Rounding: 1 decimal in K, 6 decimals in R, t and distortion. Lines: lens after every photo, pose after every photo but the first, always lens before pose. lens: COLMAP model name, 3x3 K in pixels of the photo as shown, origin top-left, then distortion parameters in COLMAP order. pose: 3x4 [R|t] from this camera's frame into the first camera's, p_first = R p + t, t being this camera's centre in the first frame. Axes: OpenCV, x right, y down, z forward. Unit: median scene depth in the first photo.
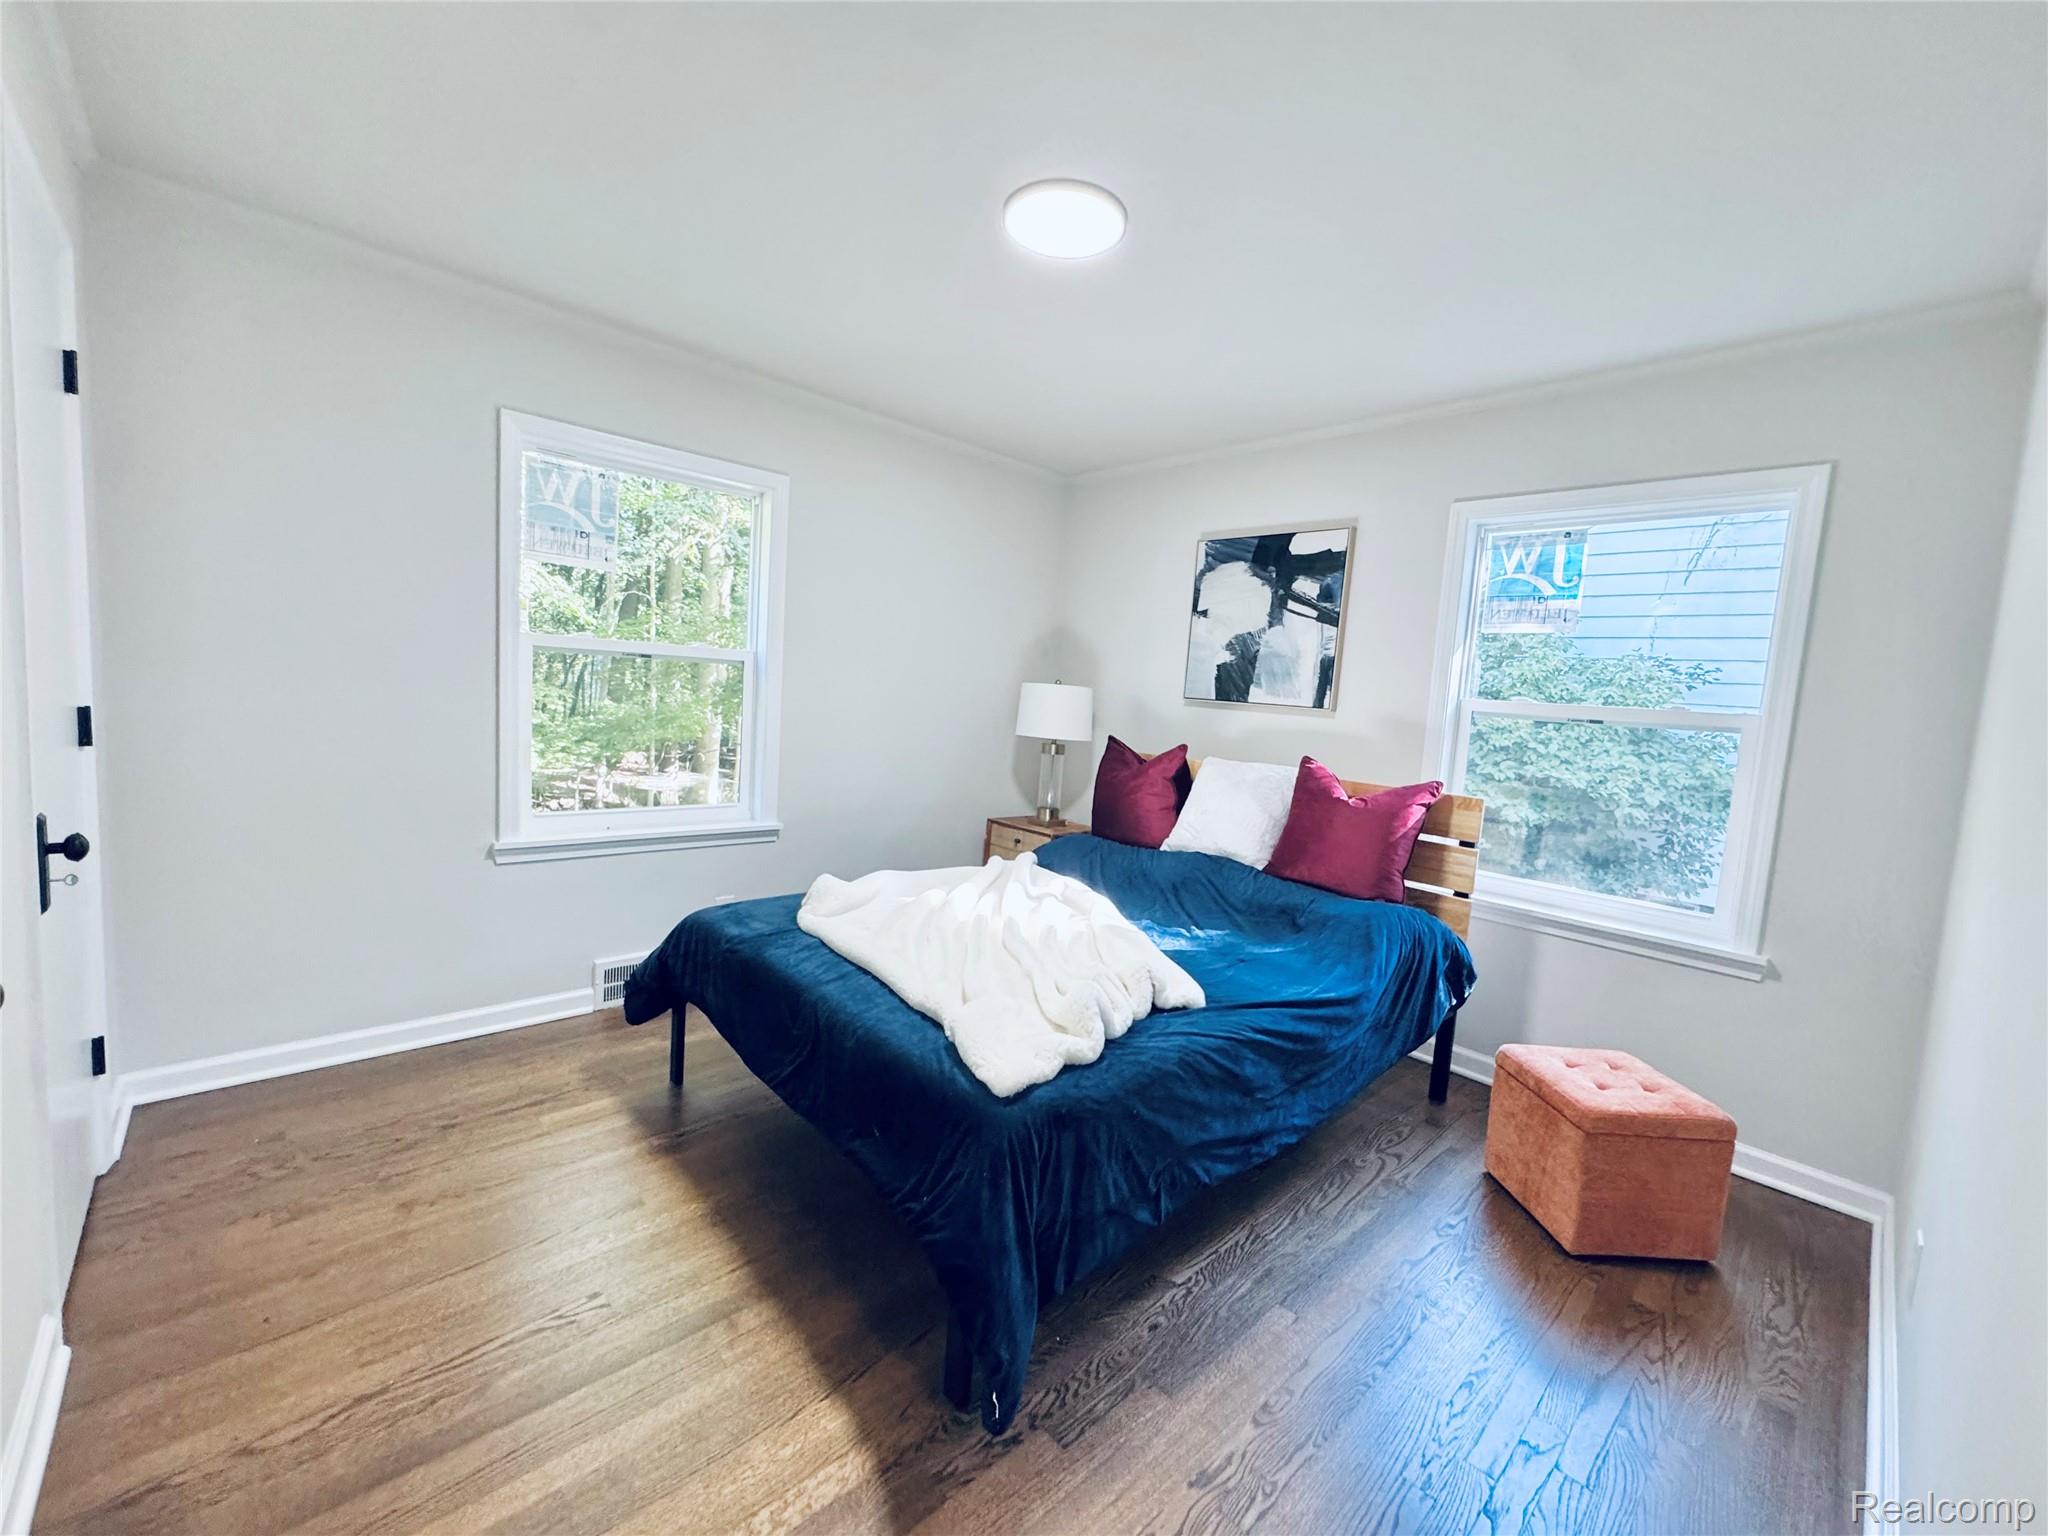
lens RADIAL K [[822.5, 0, 1024.0], [0, 822.5, 768.0], [0, 0, 1]] dist [-0.002346, 0.000296]
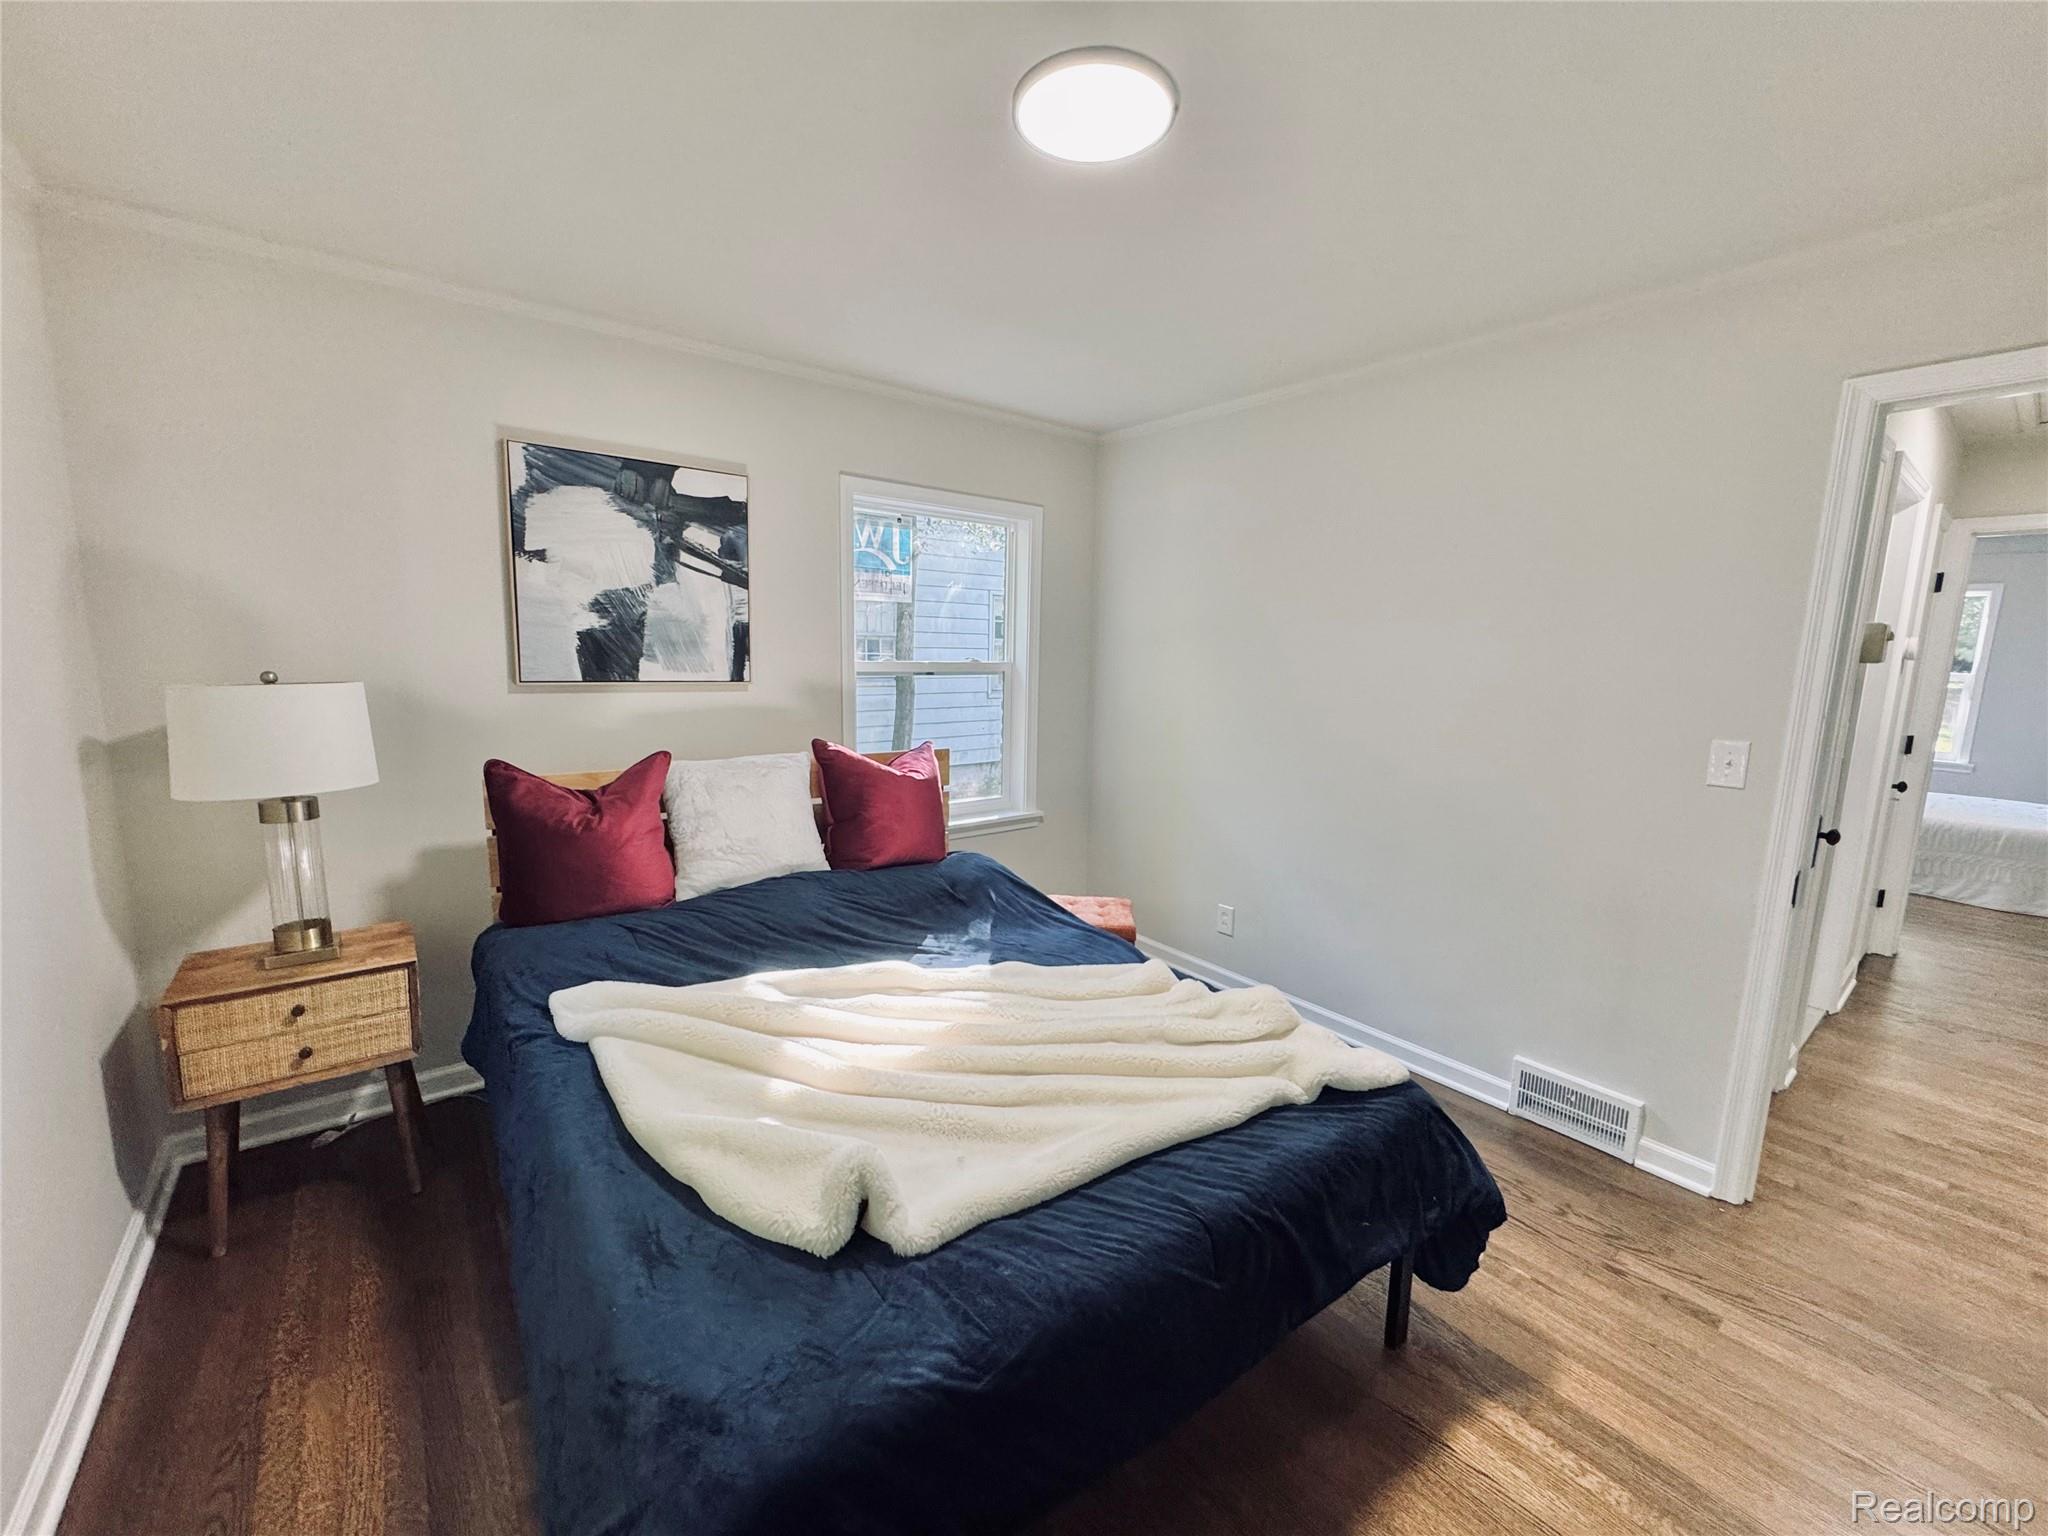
lens RADIAL K [[822.5, 0, 1024.0], [0, 822.5, 768.0], [0, 0, 1]] dist [-0.002346, 0.000296]
pose [[0.084807, -0.215469, 0.972821, -0.481879], [0.077930, 0.974782, 0.209110, -0.139880], [-0.993345, 0.058078, 0.099460, 0.600492]]
